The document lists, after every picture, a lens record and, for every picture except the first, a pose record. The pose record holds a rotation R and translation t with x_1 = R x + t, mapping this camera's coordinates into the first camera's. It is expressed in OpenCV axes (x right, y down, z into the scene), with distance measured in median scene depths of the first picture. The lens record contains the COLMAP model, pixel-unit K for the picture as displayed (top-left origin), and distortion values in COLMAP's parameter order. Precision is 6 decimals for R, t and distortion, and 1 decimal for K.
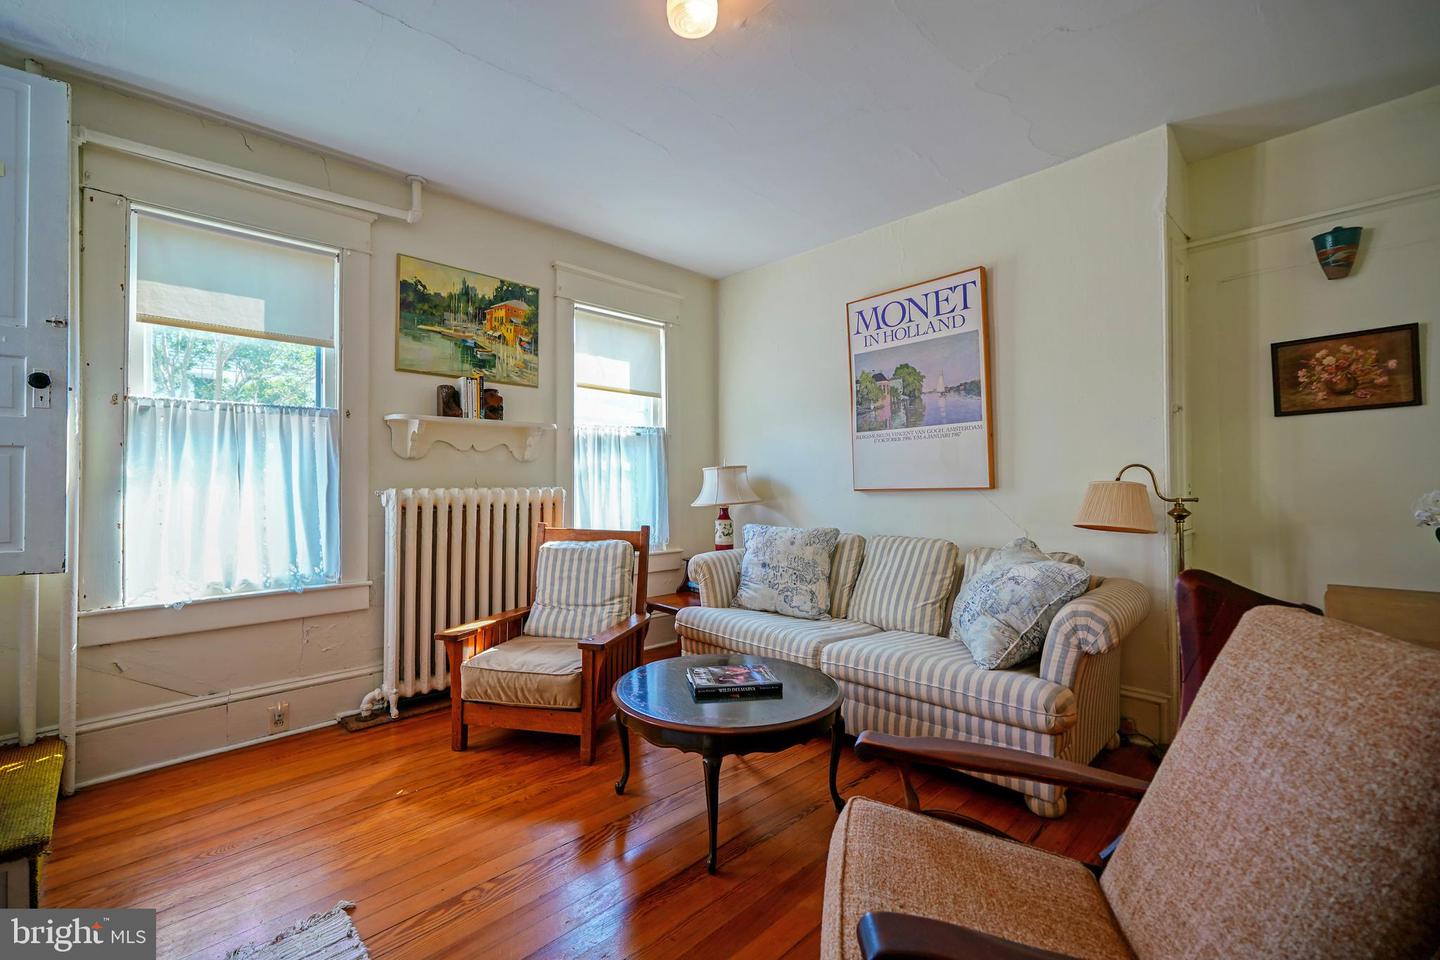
lens RADIAL K [[609.3, 0, 705.5], [0, 609.3, 478.8], [0, 0, 1]] dist [-0.007563, 0.004872]
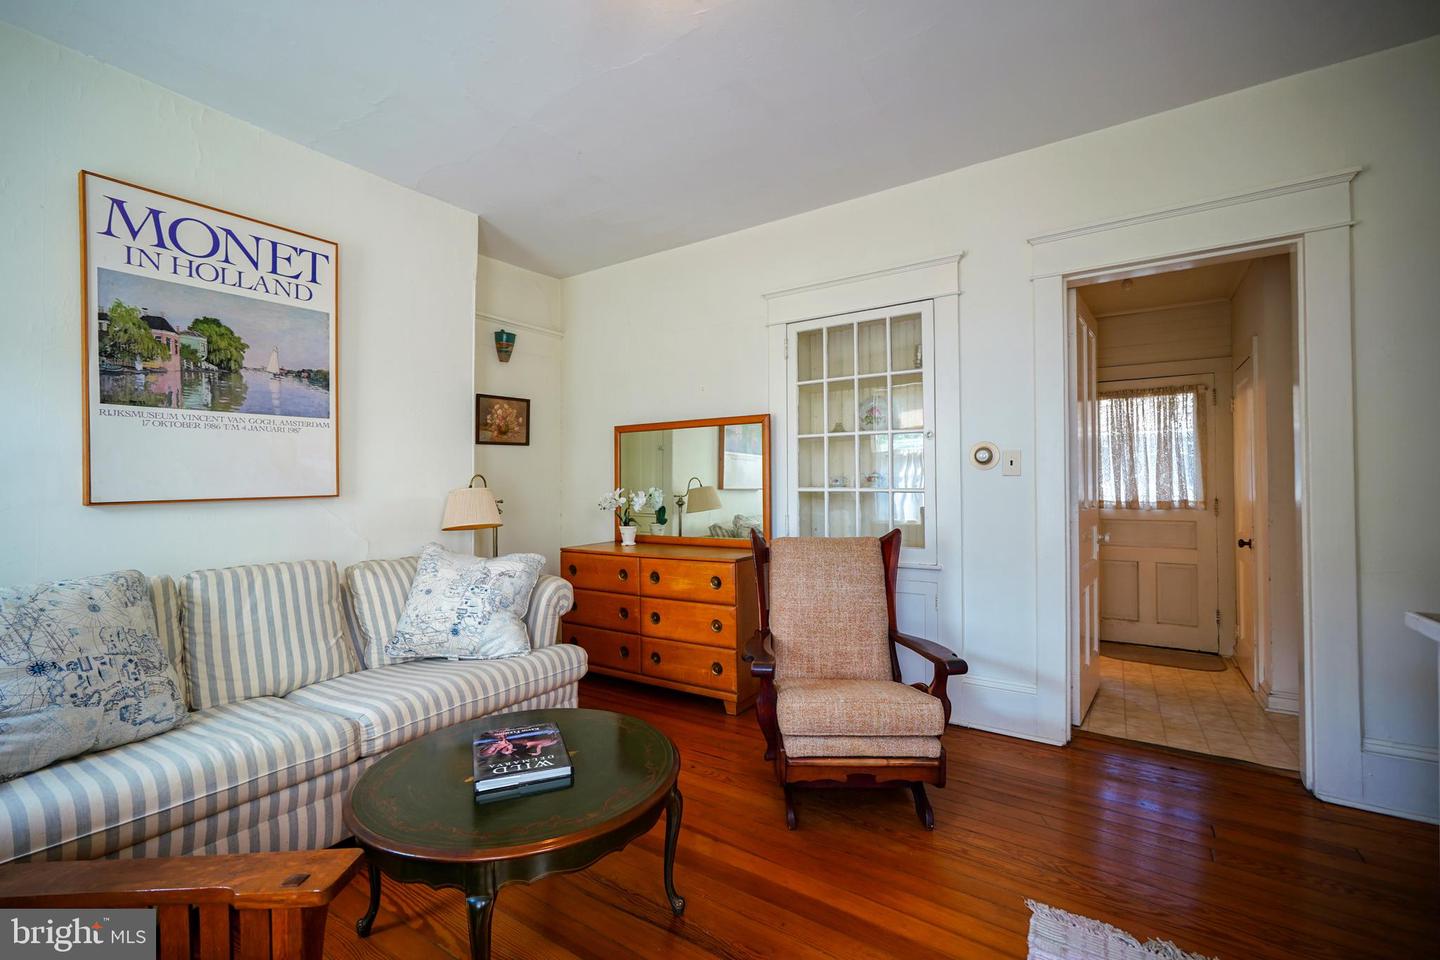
lens RADIAL K [[609.3, 0, 714.2], [0, 609.3, 478.4], [0, 0, 1]] dist [-0.007563, 0.004872]
pose [[-0.221186, 0.018530, 0.975056, -0.481031], [-0.001138, 0.999814, -0.019259, 0.005872], [-0.975231, -0.005369, -0.221123, 0.612708]]
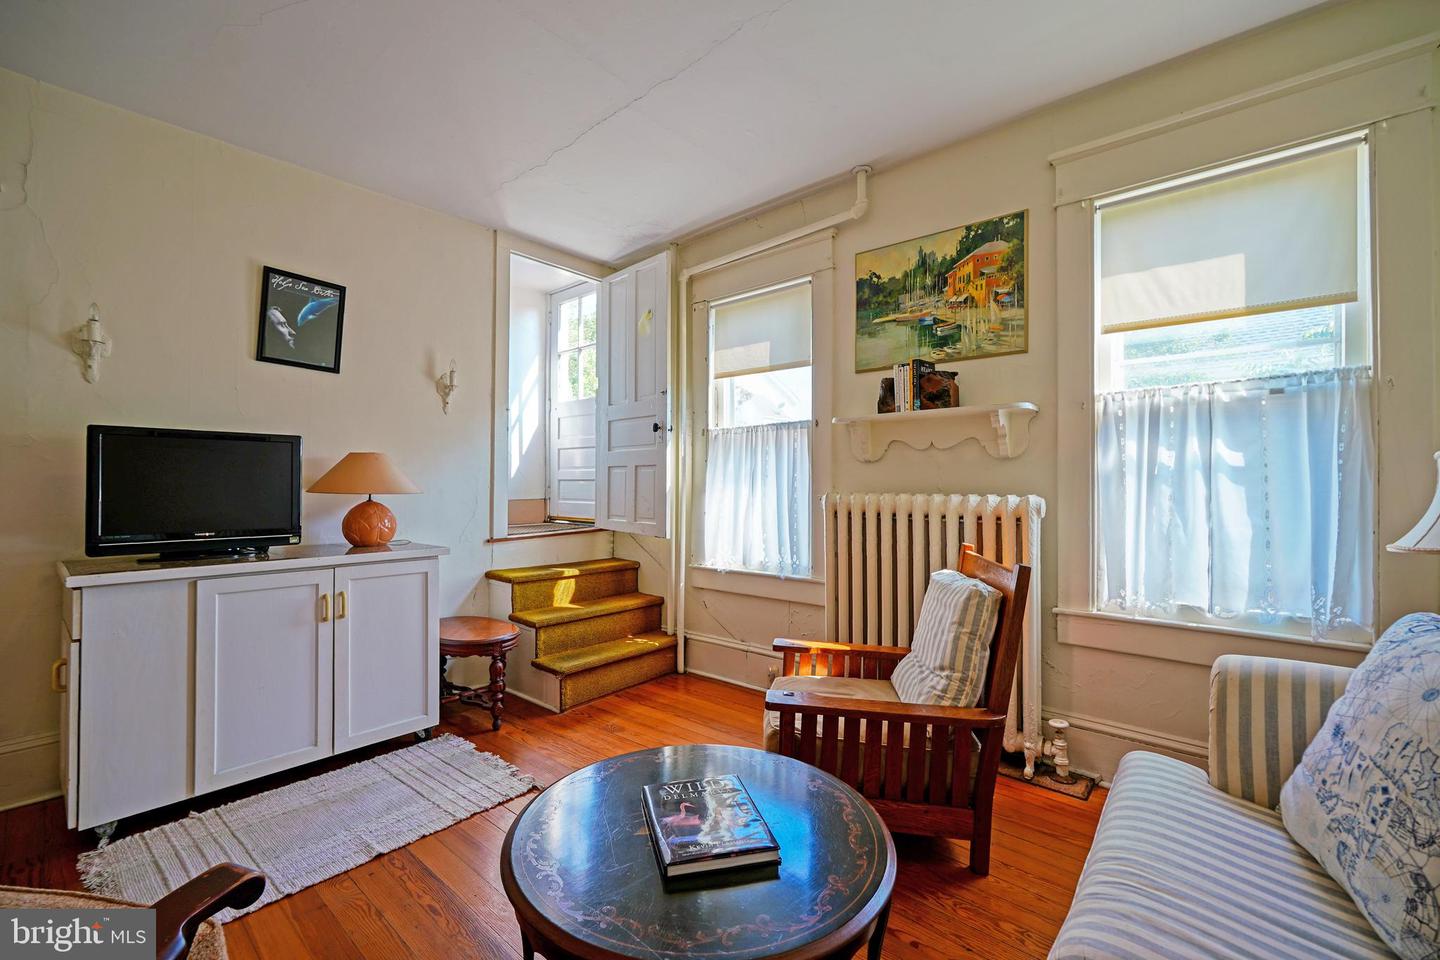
lens RADIAL K [[609.3, 0, 716.4], [0, 609.3, 481.1], [0, 0, 1]] dist [-0.007563, 0.004872]
pose [[0.090183, -0.003465, -0.995919, 0.418040], [0.002711, 0.999991, -0.003234, -0.000301], [0.995922, -0.002409, 0.090192, 0.628178]]
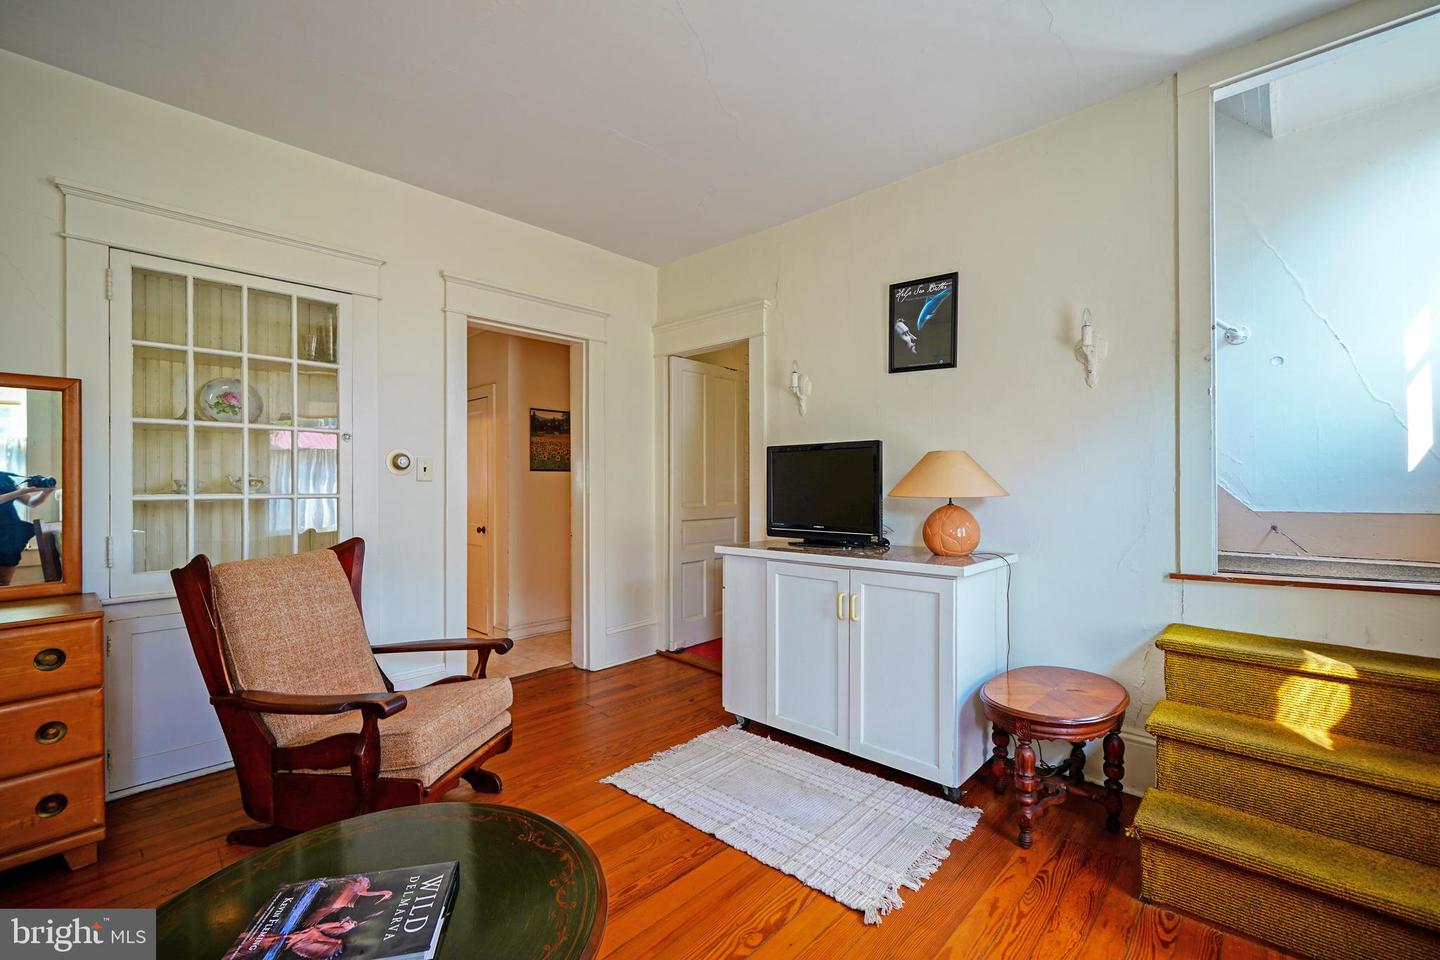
lens RADIAL K [[609.3, 0, 704.7], [0, 609.3, 481.5], [0, 0, 1]] dist [-0.007563, 0.004872]
pose [[-0.999043, 0.008785, -0.042838, -0.139413], [0.009154, 0.999923, -0.008425, -0.002281], [0.042761, -0.008809, -0.999047, 0.971540]]
